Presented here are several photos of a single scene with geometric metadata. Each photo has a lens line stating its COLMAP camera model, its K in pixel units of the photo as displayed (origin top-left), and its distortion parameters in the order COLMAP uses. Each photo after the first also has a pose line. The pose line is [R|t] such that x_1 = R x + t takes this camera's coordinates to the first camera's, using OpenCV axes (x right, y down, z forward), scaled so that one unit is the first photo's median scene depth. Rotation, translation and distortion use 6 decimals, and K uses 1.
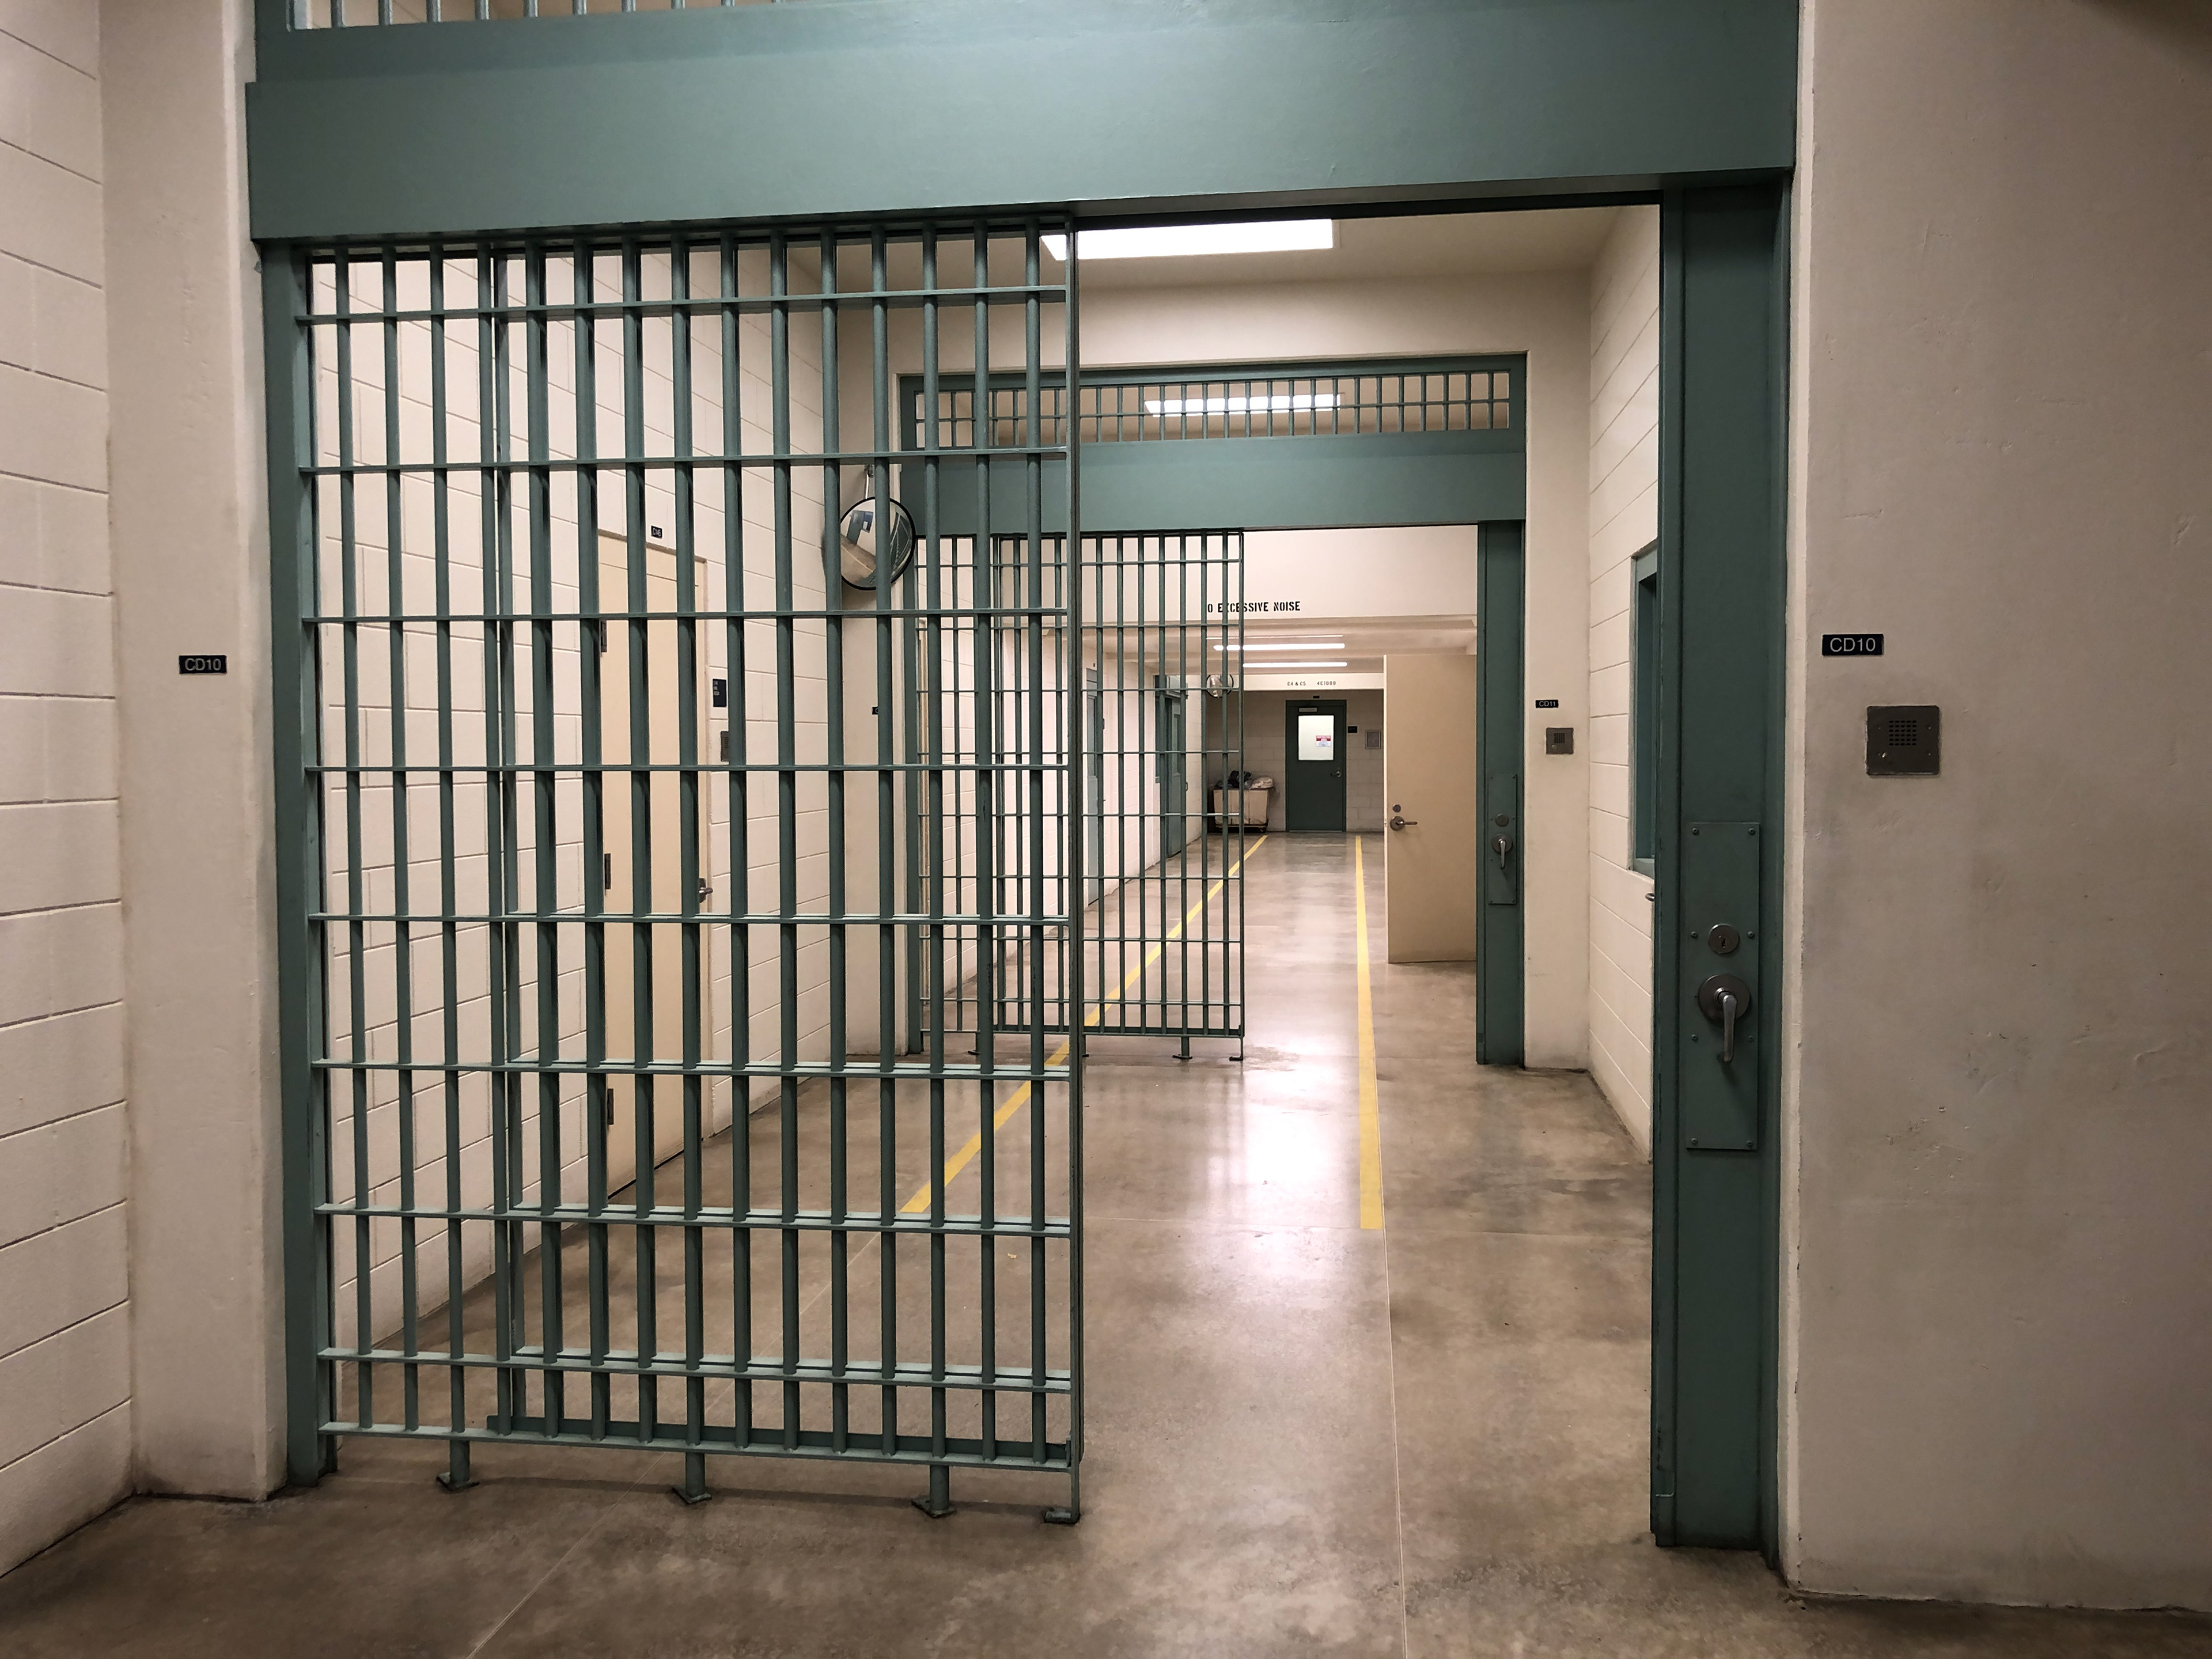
lens RADIAL K [[1810.7, 0, 1103.2], [0, 1810.7, 823.5], [0, 0, 1]] dist [0.009028, 0.001248]
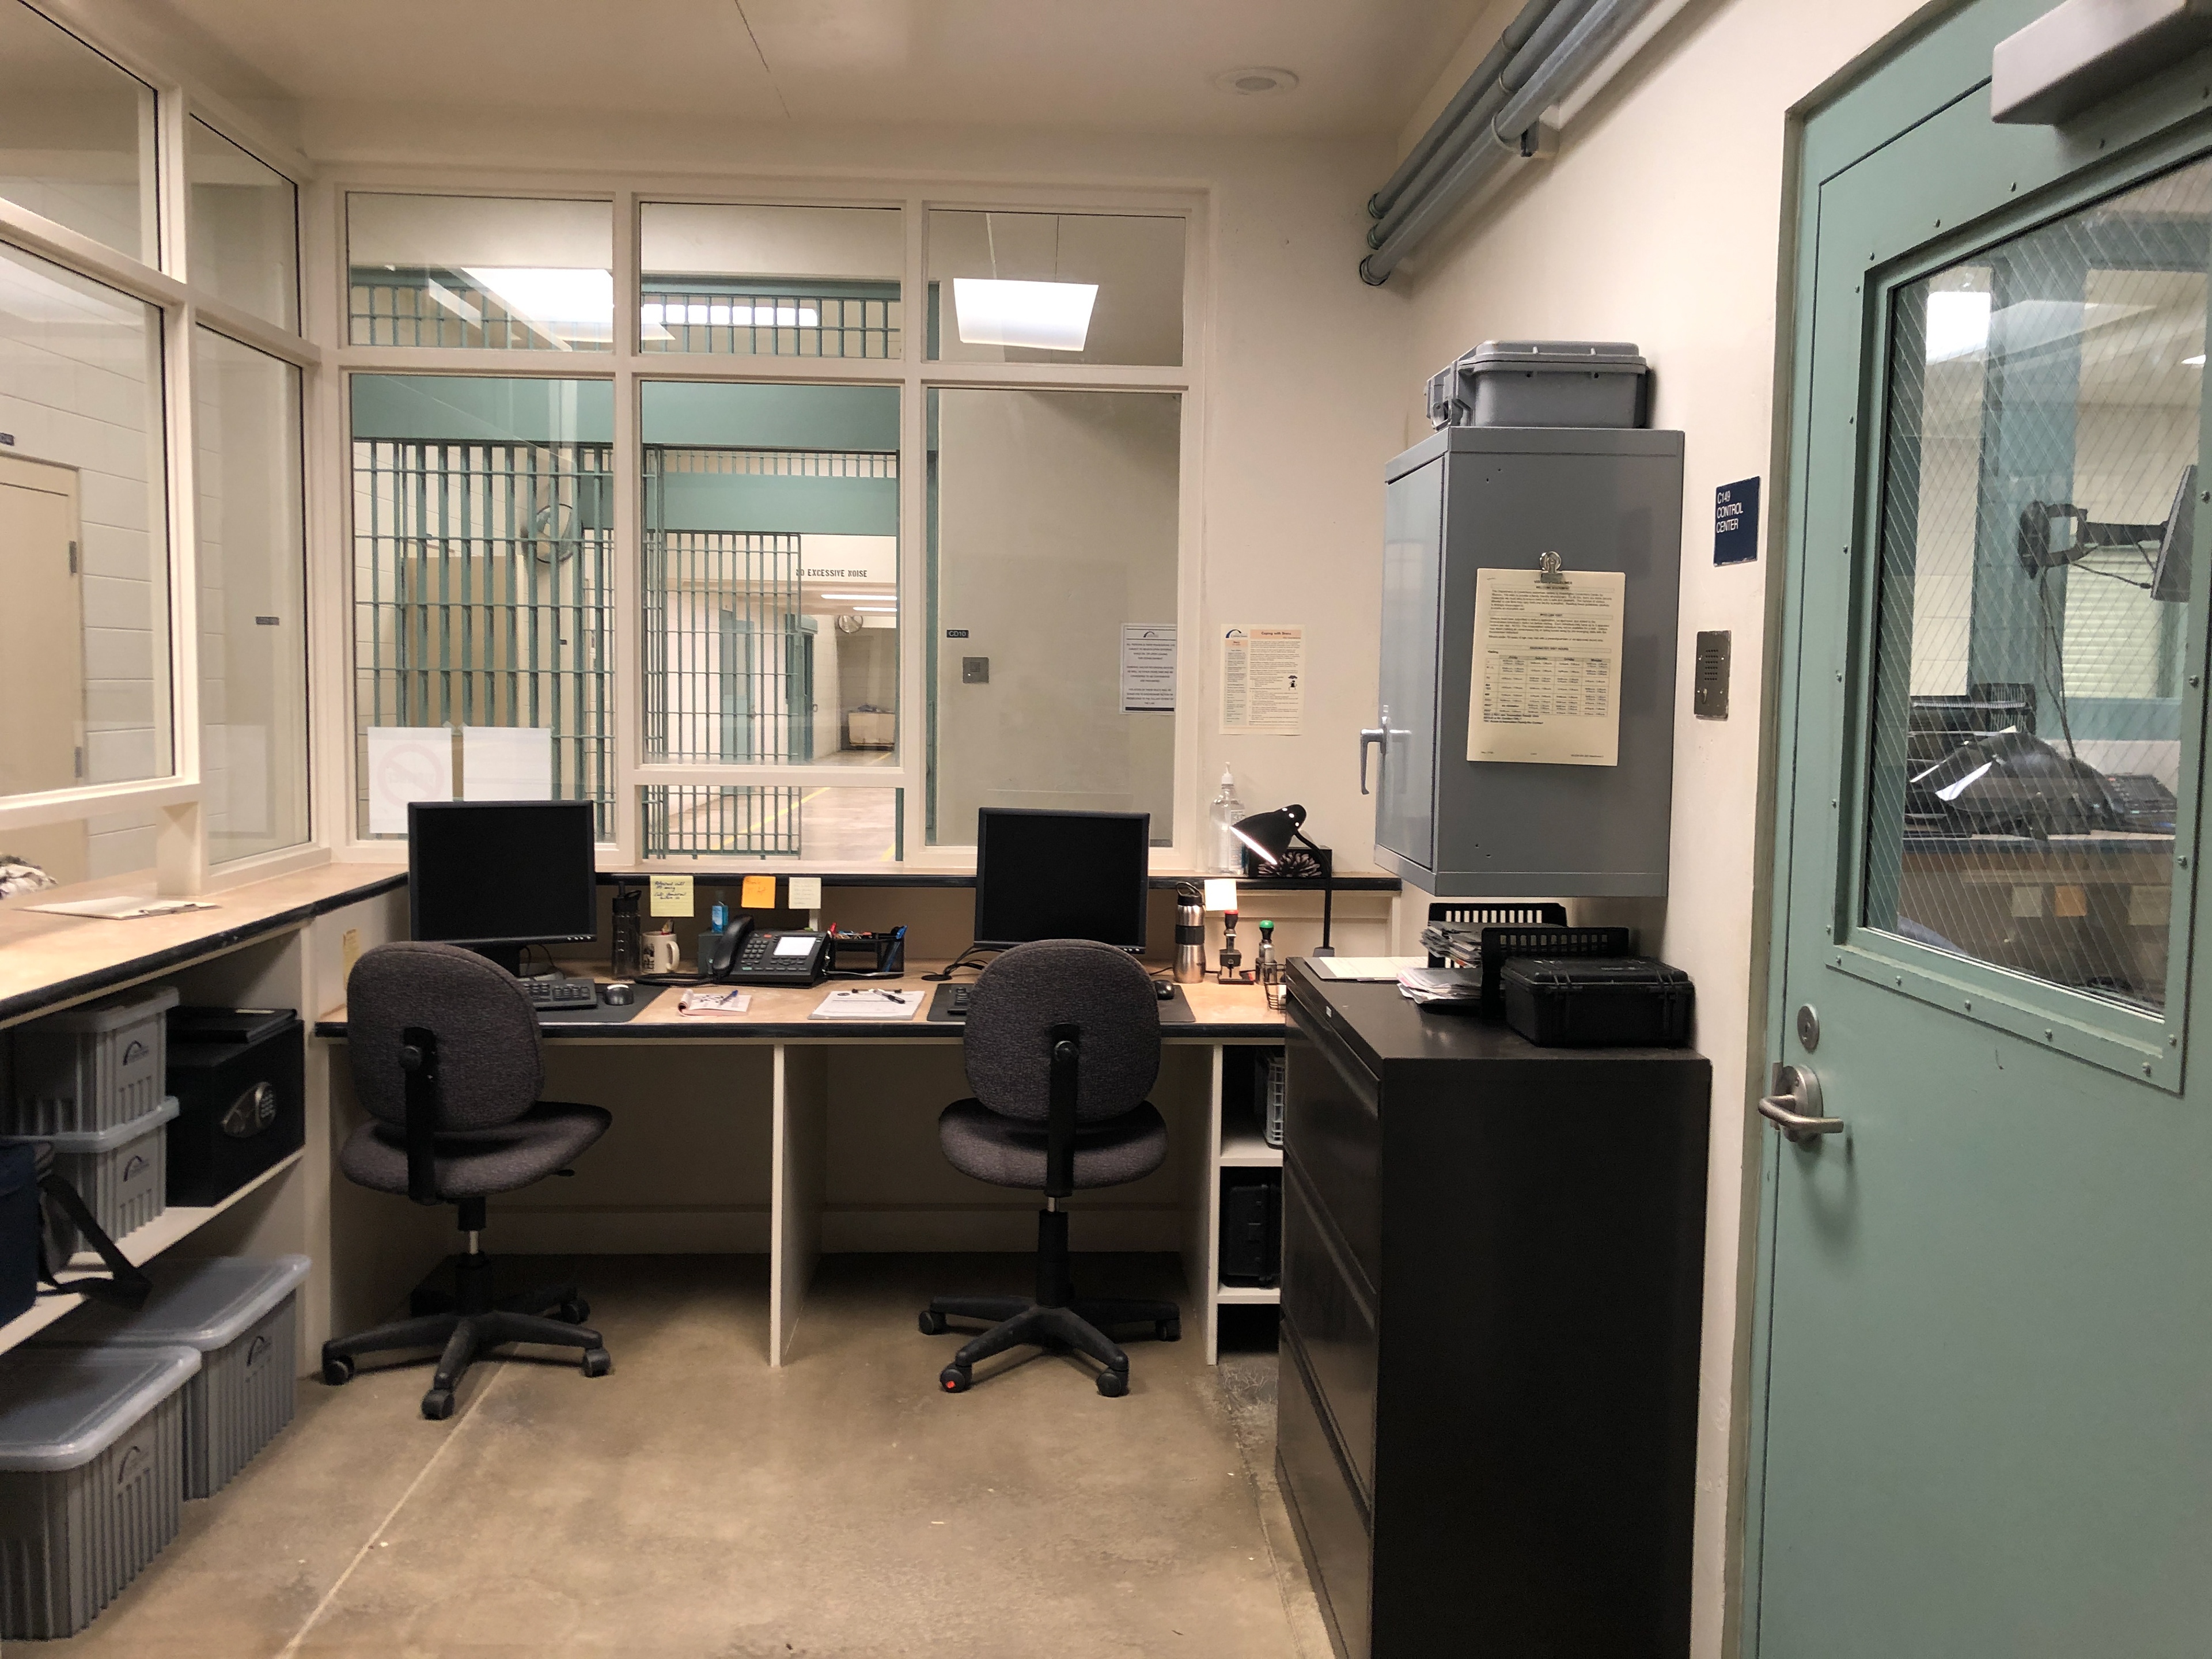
lens RADIAL K [[1810.7, 0, 1110.6], [0, 1810.7, 833.4], [0, 0, 1]] dist [0.009028, 0.001248]
pose [[0.983213, 0.006313, 0.182352, 0.056888], [-0.014220, 0.999013, 0.042087, 0.029064], [-0.181906, -0.043973, 0.982332, -0.611877]]
